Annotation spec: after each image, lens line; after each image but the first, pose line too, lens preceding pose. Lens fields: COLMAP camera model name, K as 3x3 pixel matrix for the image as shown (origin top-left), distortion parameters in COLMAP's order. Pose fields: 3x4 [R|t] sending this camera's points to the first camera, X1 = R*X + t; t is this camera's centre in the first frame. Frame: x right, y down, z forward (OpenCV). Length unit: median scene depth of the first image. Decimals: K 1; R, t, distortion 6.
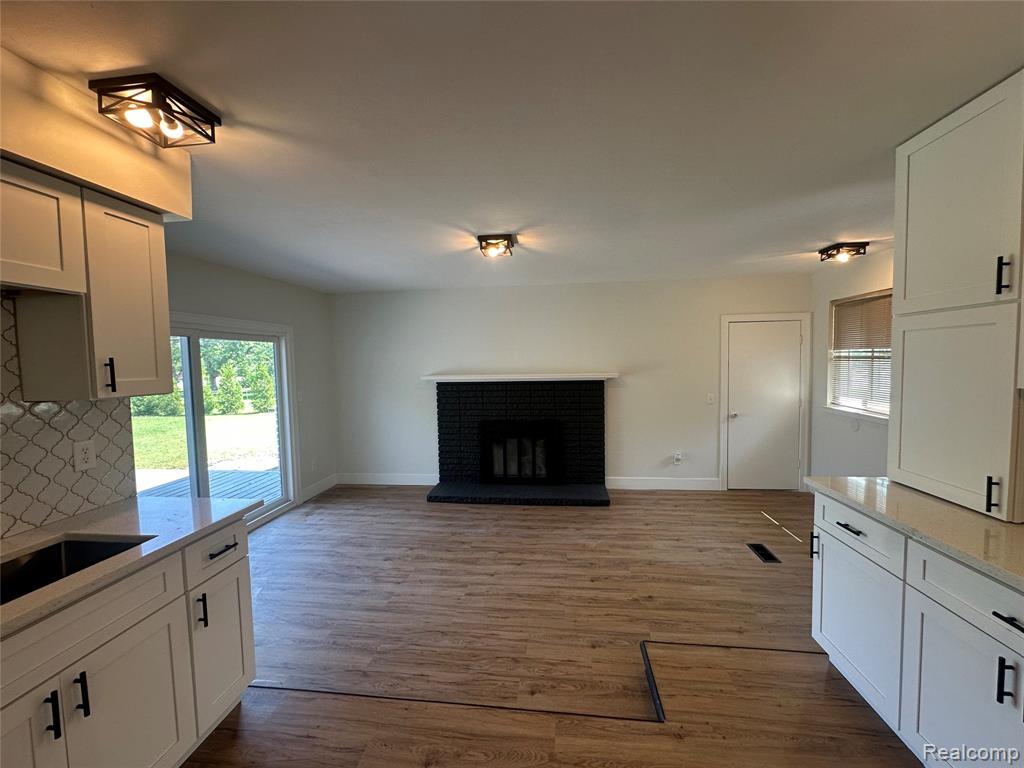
lens RADIAL K [[409.8, 0, 513.8], [0, 409.8, 382.7], [0, 0, 1]] dist [-0.004475, 0.001871]
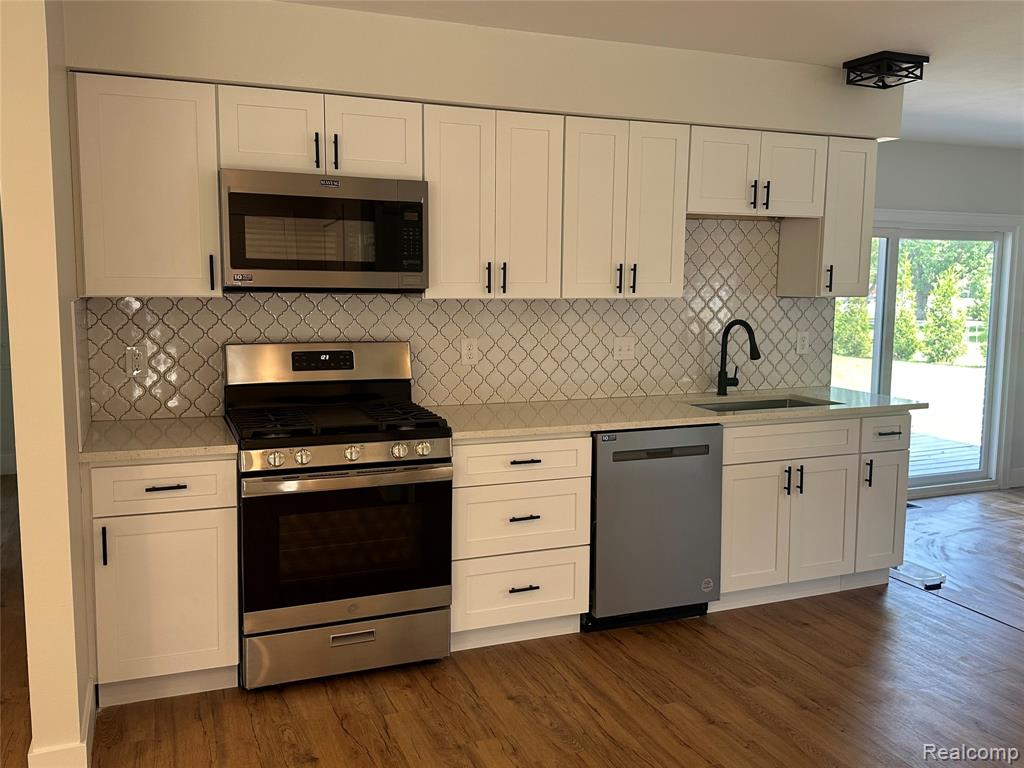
lens RADIAL K [[880.7, 0, 508.9], [0, 880.7, 378.2], [0, 0, 1]] dist [0.109232, -0.177379]
pose [[0.480266, 0.125650, -0.868076, 0.532920], [-0.065102, 0.992063, 0.107579, 0.029684], [0.874704, 0.004847, 0.484634, -0.657015]]
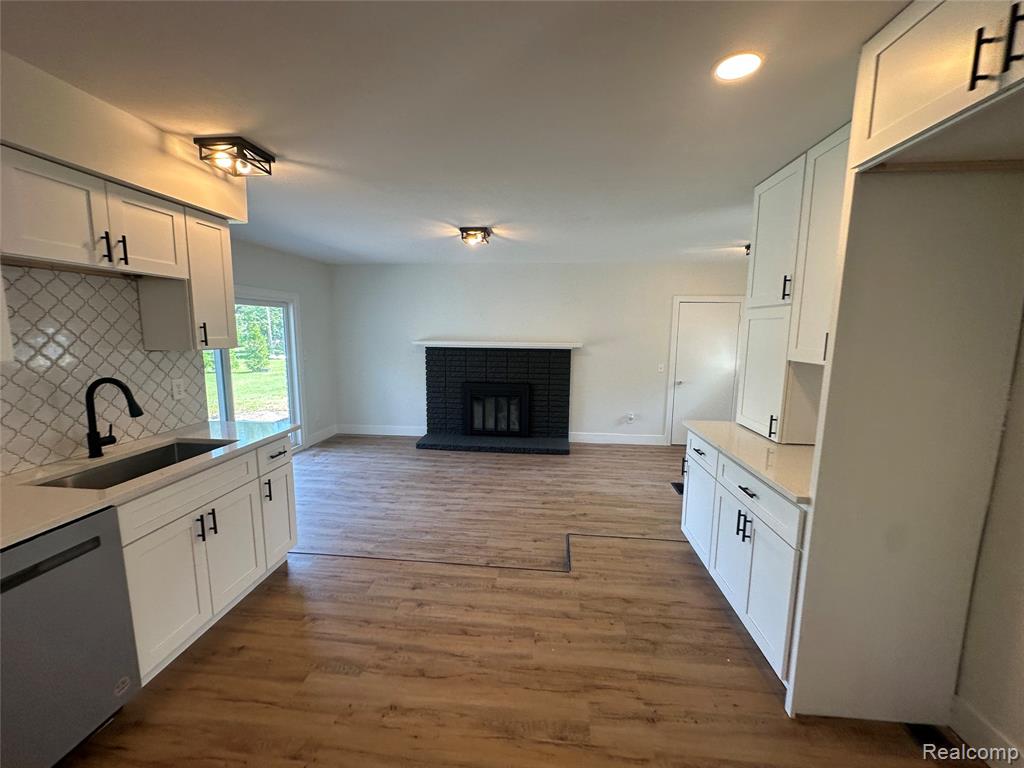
lens RADIAL K [[409.8, 0, 513.4], [0, 409.8, 382.5], [0, 0, 1]] dist [-0.004475, 0.001871]
pose [[0.999352, 0.027561, 0.023129, 0.059621], [-0.029276, 0.996572, 0.077375, 0.004325], [-0.020918, -0.078002, 0.996734, -0.274310]]
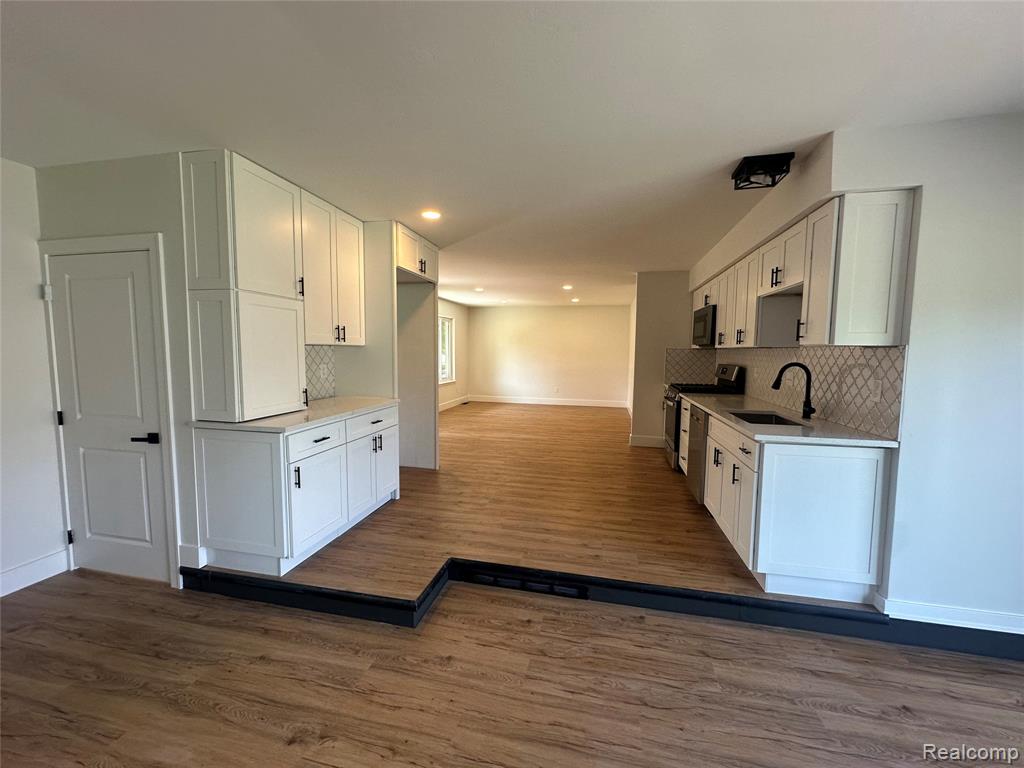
lens RADIAL K [[409.8, 0, 512.5], [0, 409.8, 384.1], [0, 0, 1]] dist [-0.004475, 0.001871]
pose [[-0.994335, 0.000680, 0.106289, -0.020178], [0.014953, 0.990929, 0.133553, -0.021126], [-0.105234, 0.134386, -0.985325, 1.410365]]
